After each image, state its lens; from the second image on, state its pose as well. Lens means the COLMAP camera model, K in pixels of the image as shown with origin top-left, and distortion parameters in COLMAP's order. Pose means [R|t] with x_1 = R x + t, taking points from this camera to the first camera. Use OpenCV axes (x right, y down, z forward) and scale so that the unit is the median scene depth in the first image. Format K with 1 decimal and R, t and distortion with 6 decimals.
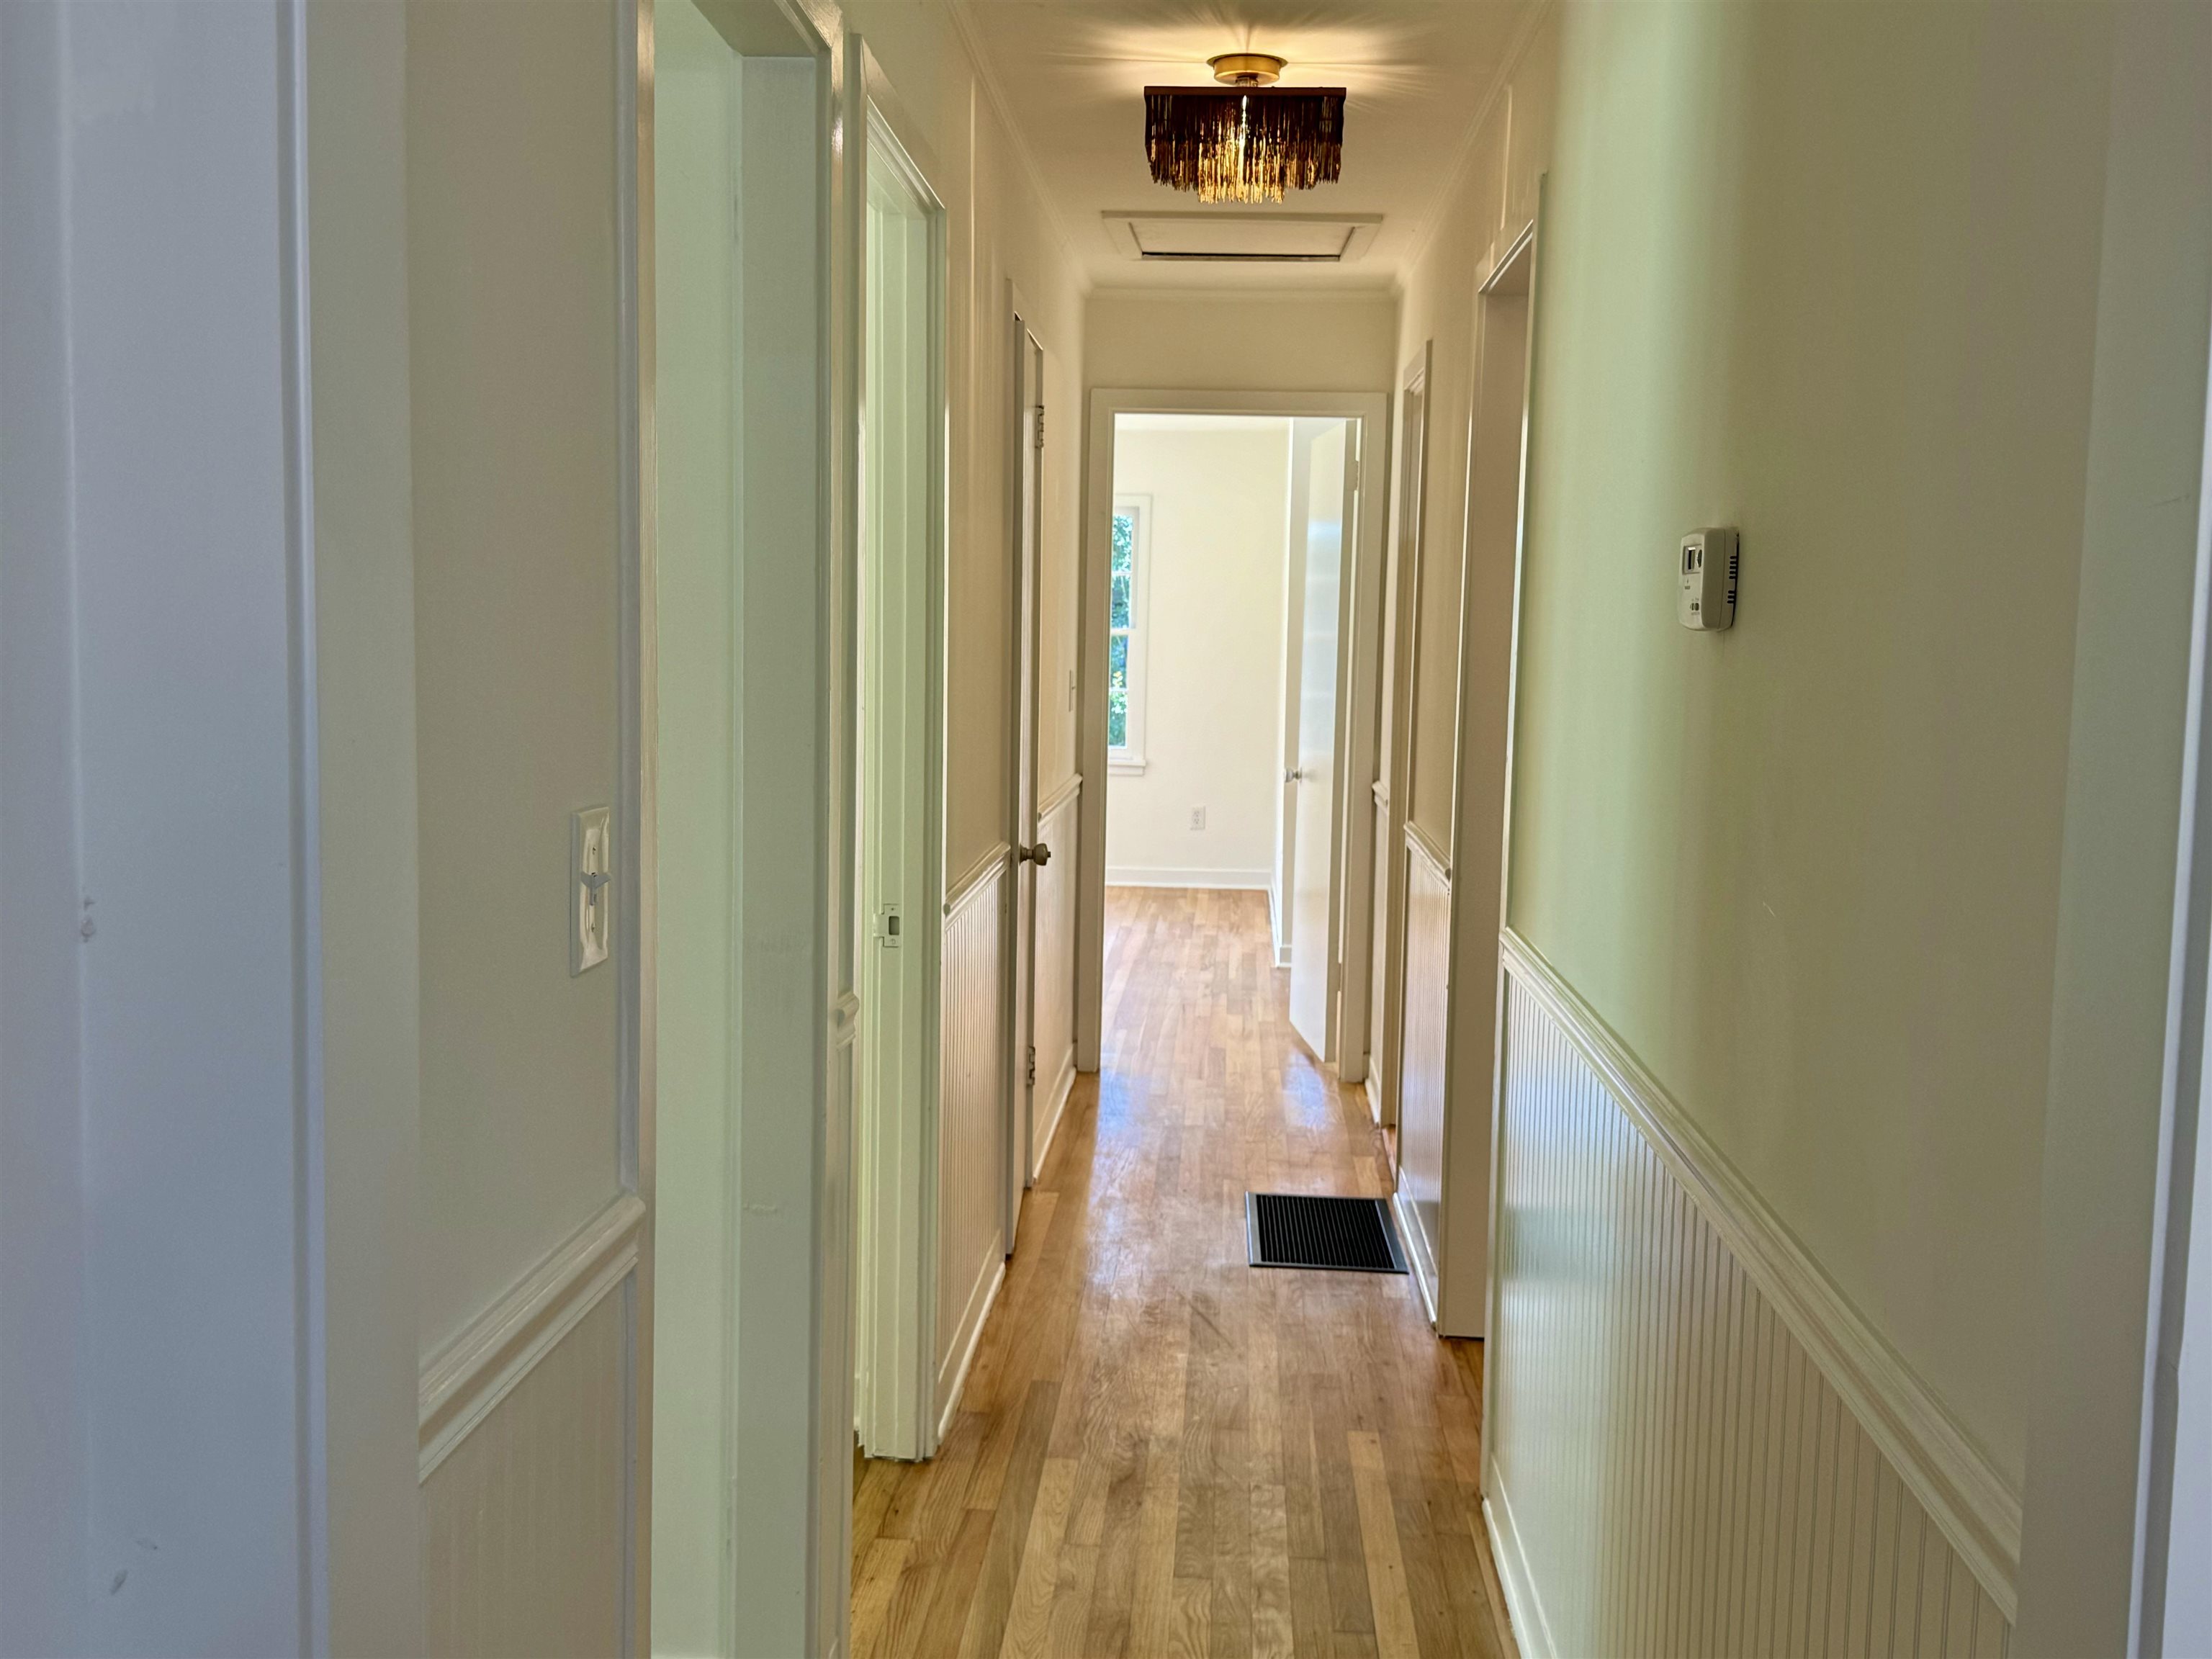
lens RADIAL K [[2219.1, 0, 1106.0], [0, 2219.1, 829.5], [0, 0, 1]] dist [0.000191, -0.000063]
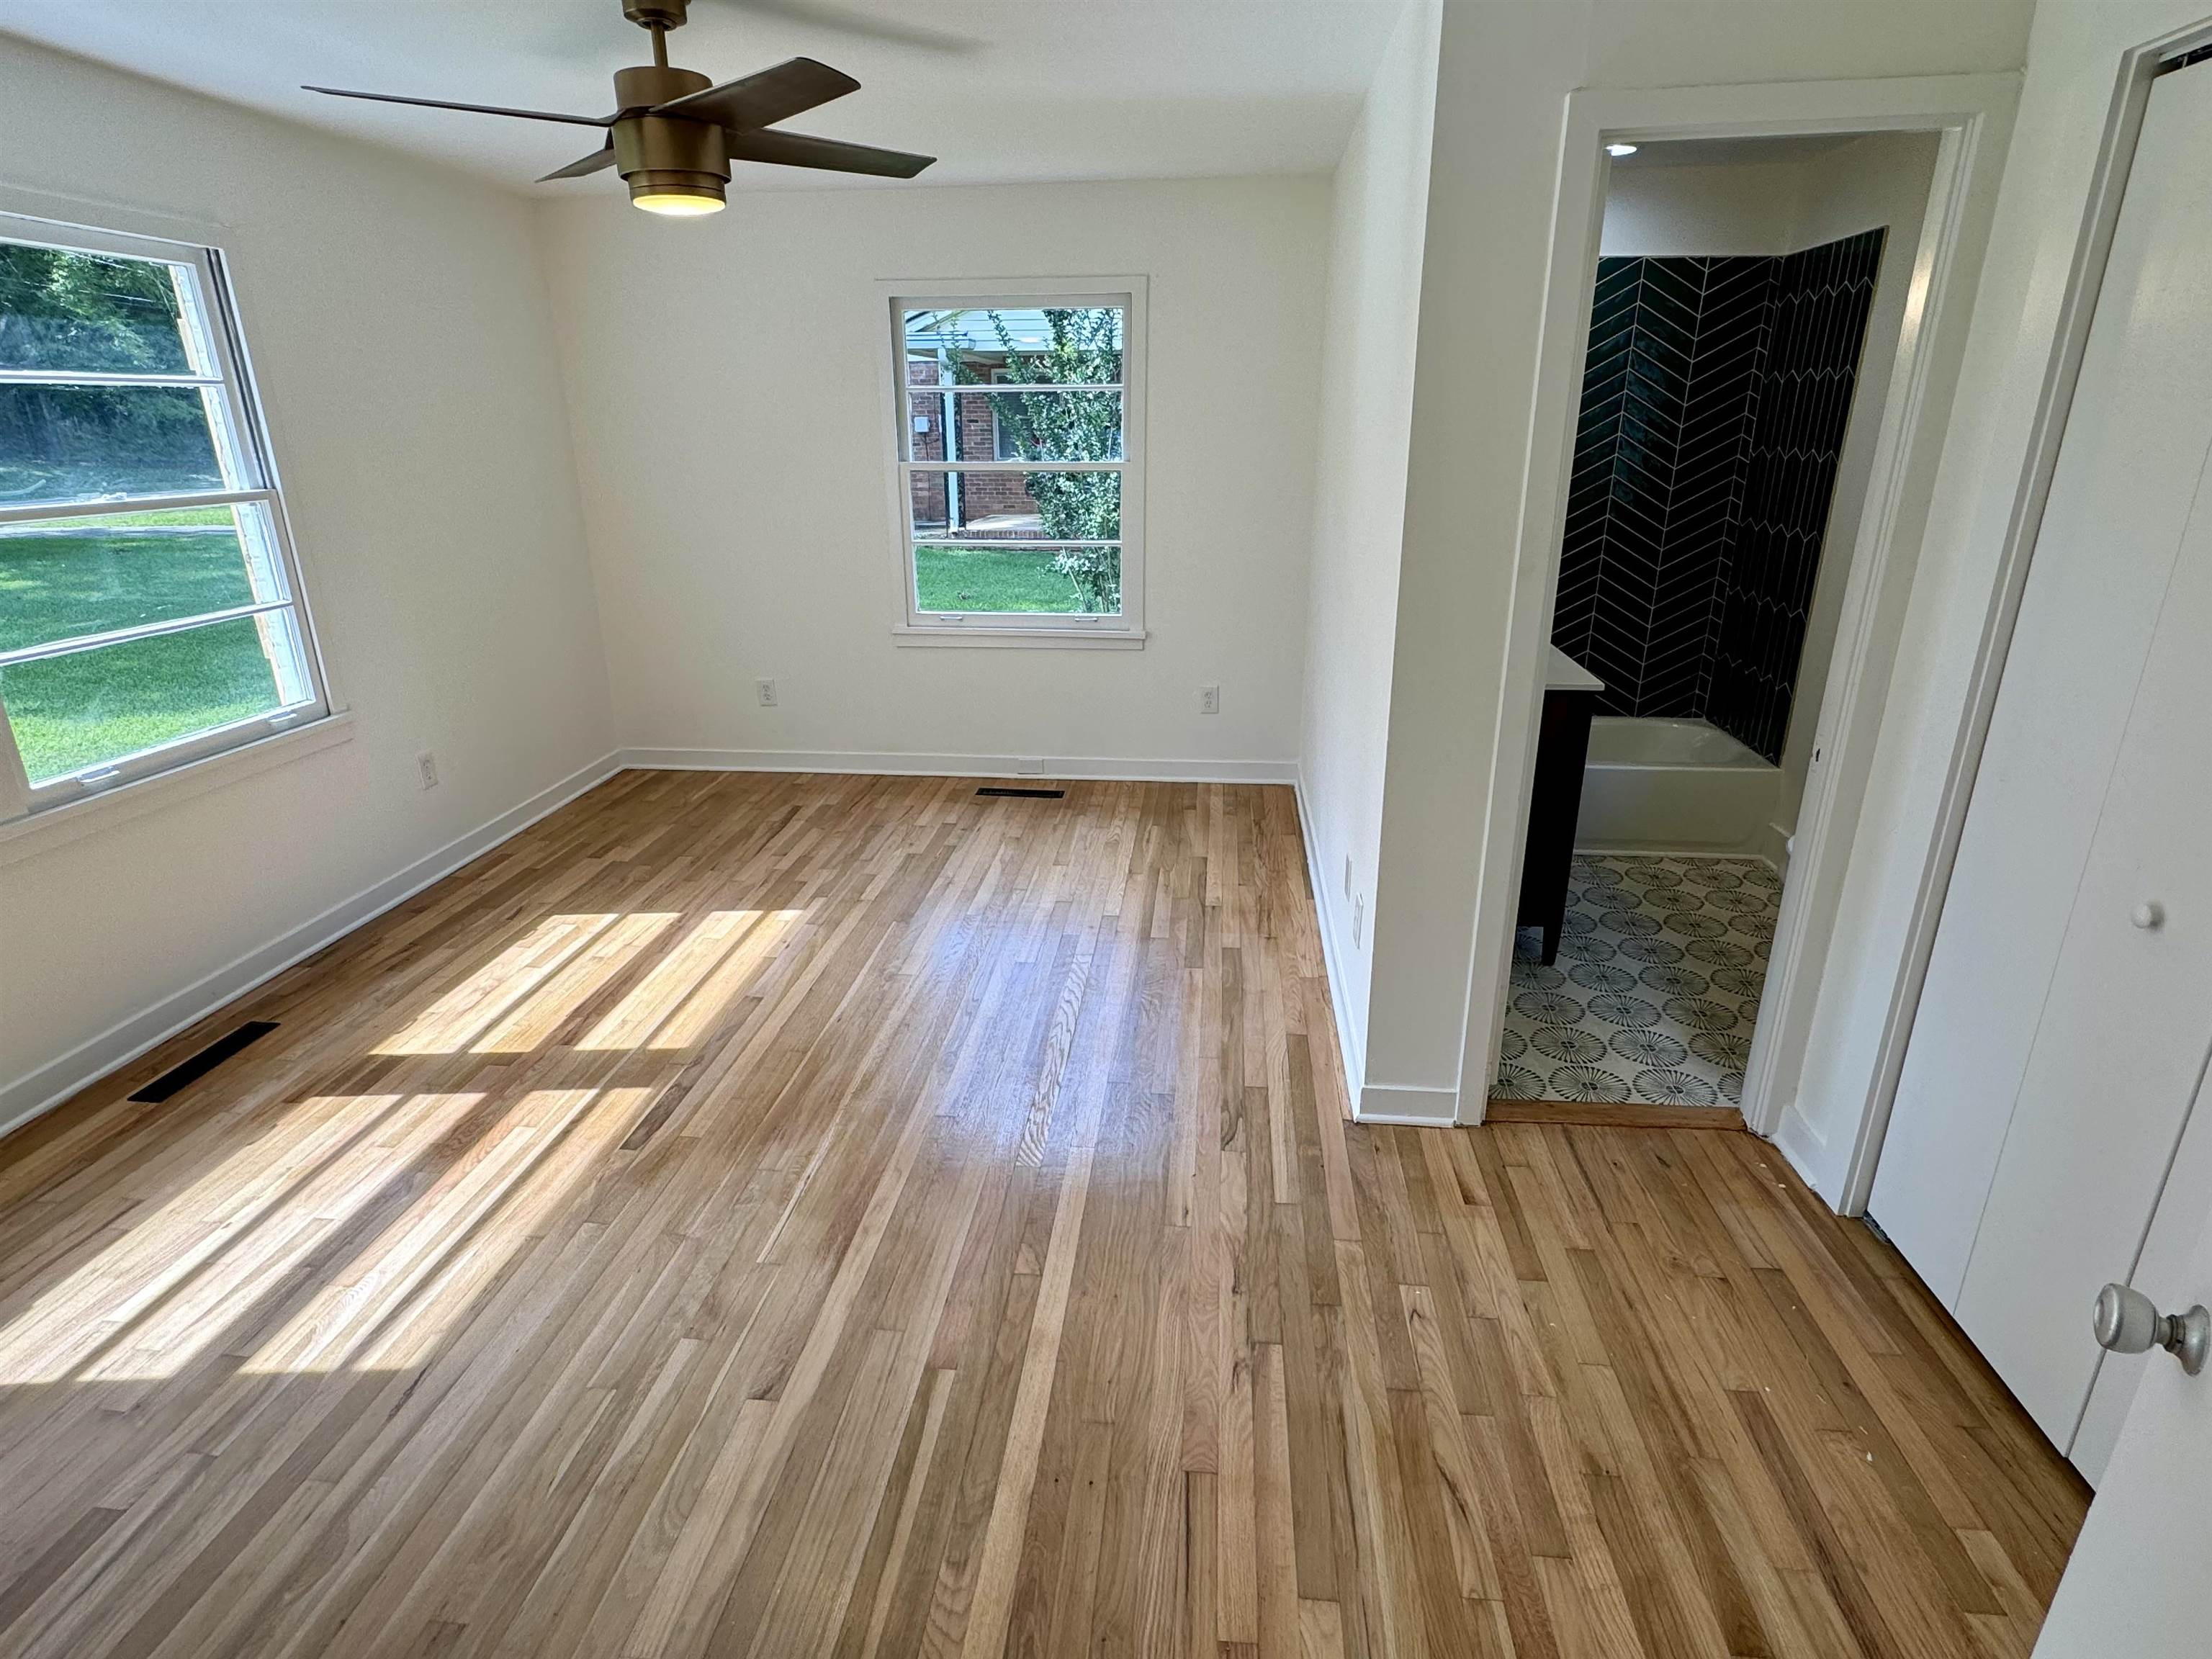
lens RADIAL K [[1148.0, 0, 1103.5], [0, 1148.0, 825.3], [0, 0, 1]] dist [-0.000018, 0.000716]
pose [[0.998850, -0.011350, -0.046572, 0.023376], [0.022567, 0.968504, 0.247974, -0.073434], [0.042291, -0.248739, 0.967647, 0.632182]]
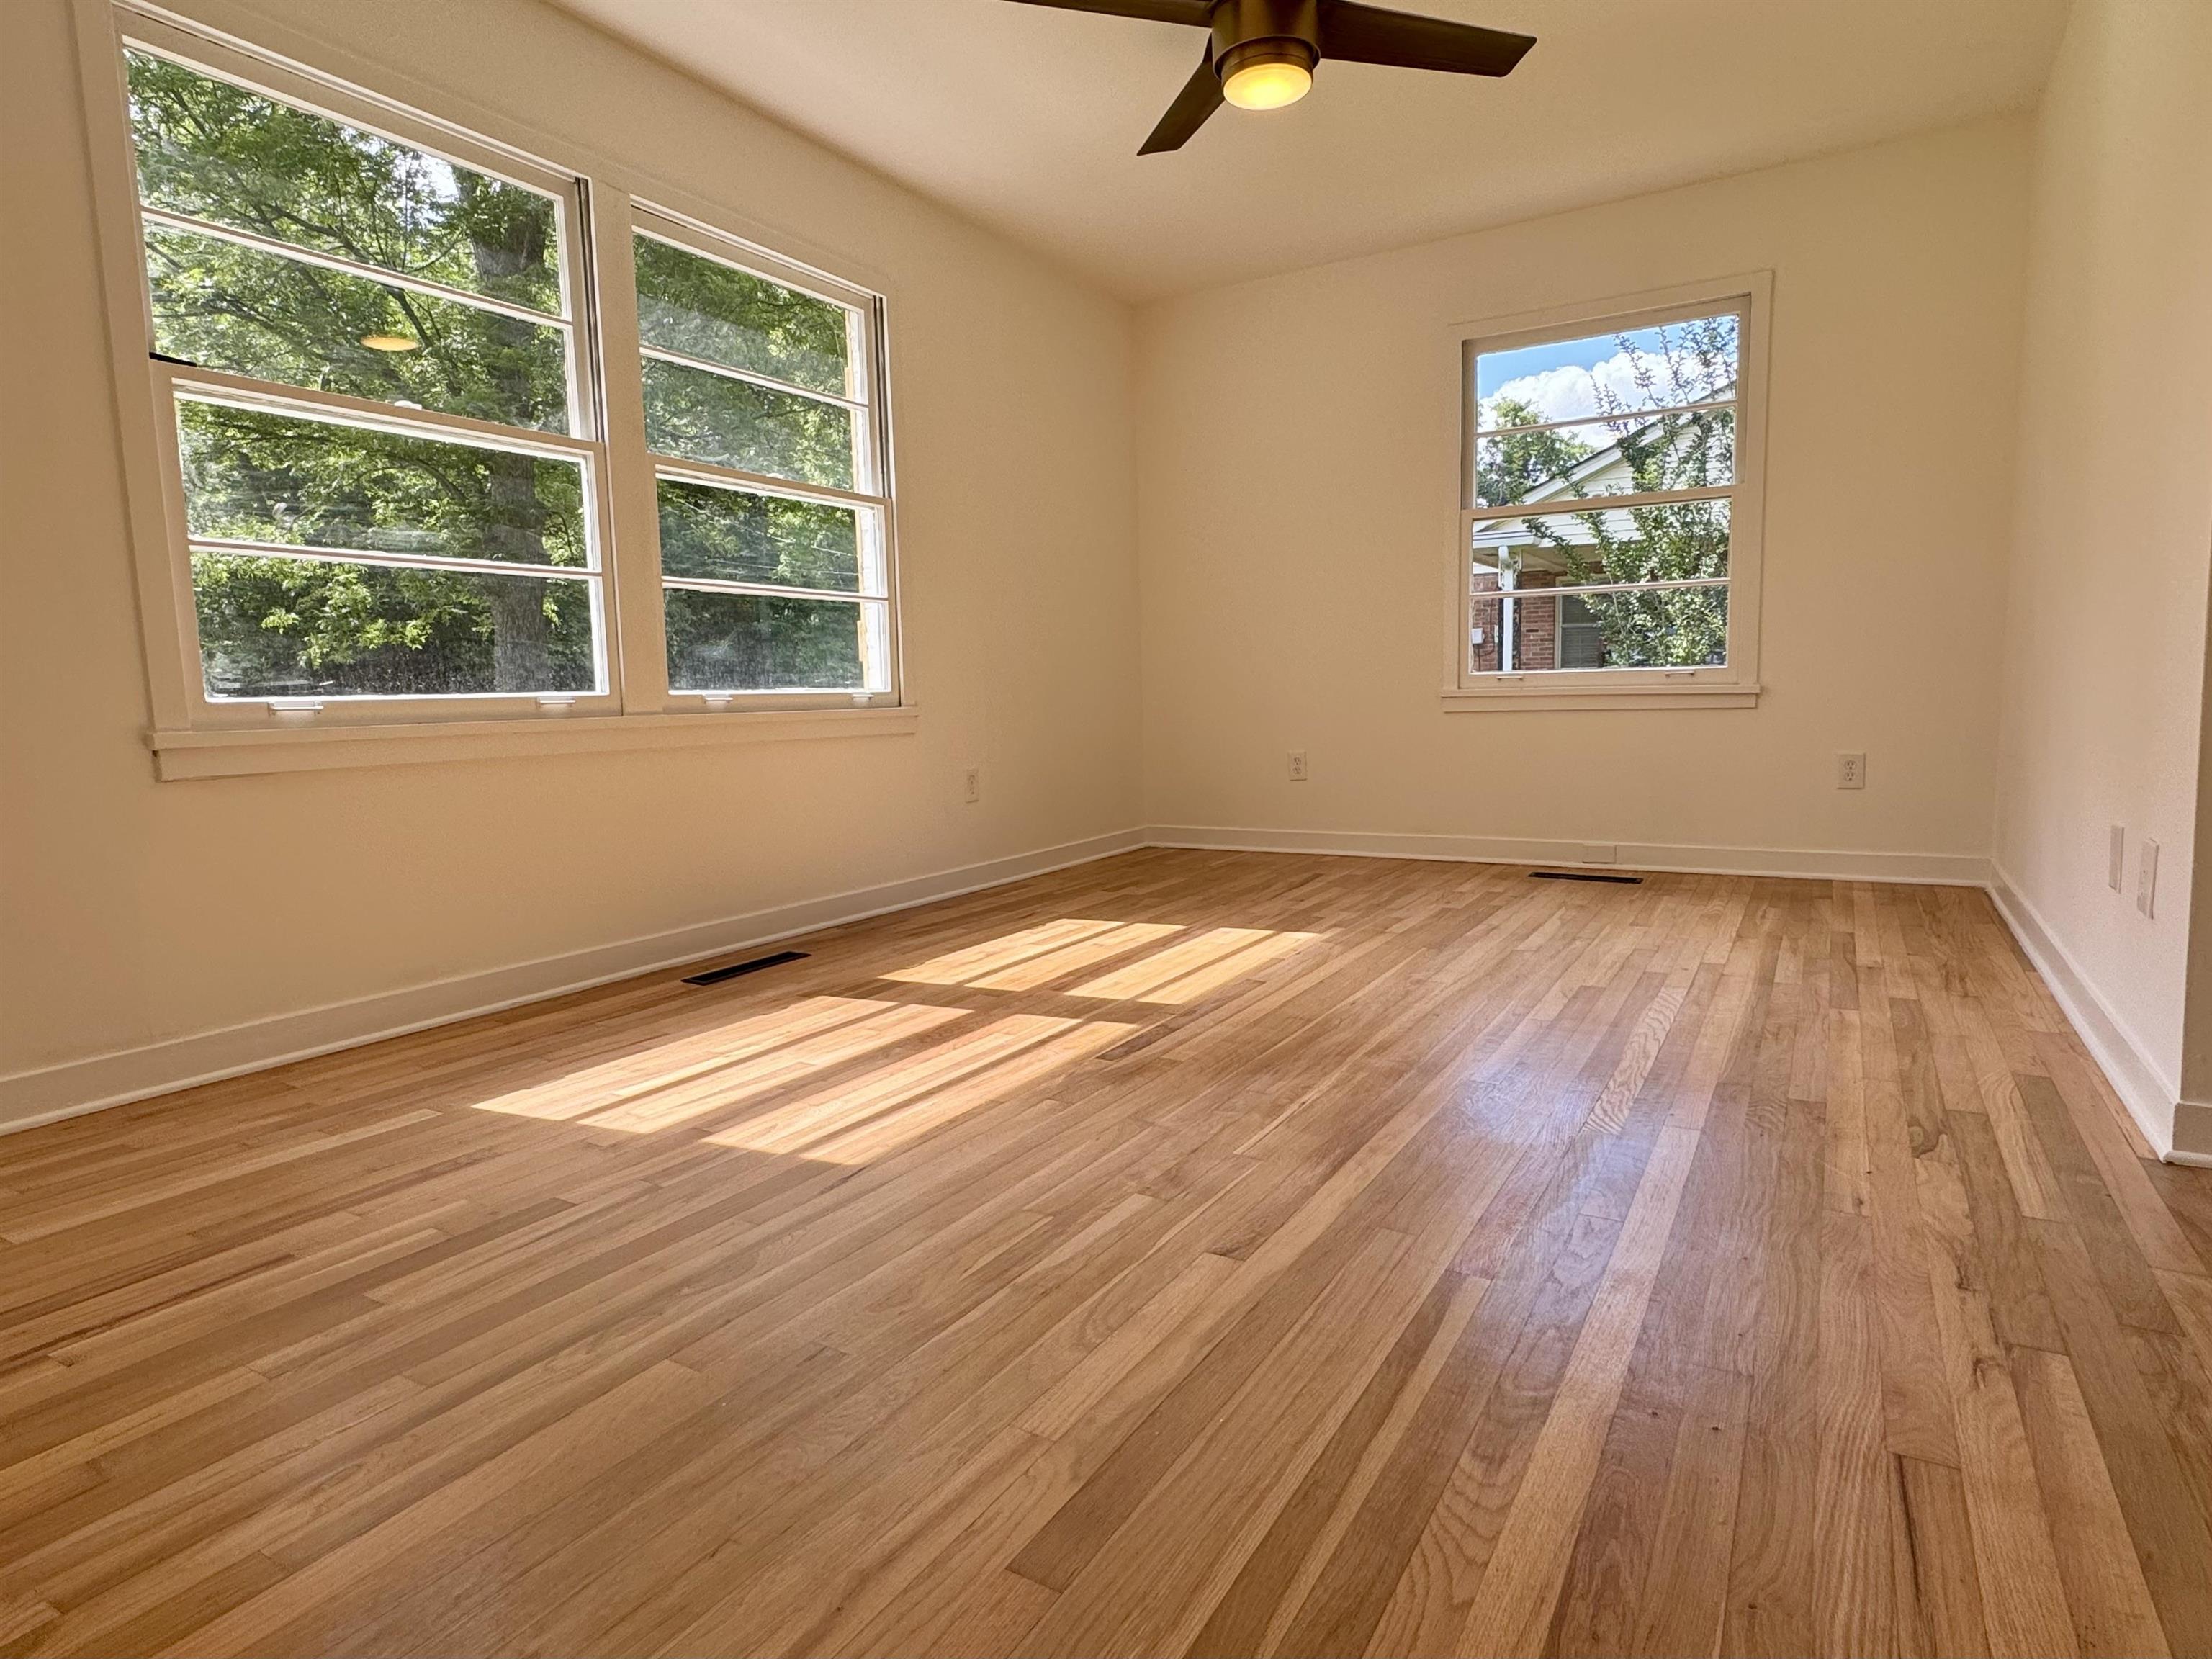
lens RADIAL K [[1217.9, 0, 1106.9], [0, 1217.9, 822.5], [0, 0, 1]] dist [-0.002342, 0.000267]
pose [[0.887004, 0.005799, -0.461725, 0.014348], [0.001397, 0.999883, 0.015242, 0.004283], [0.461759, -0.014165, 0.886892, 0.648498]]
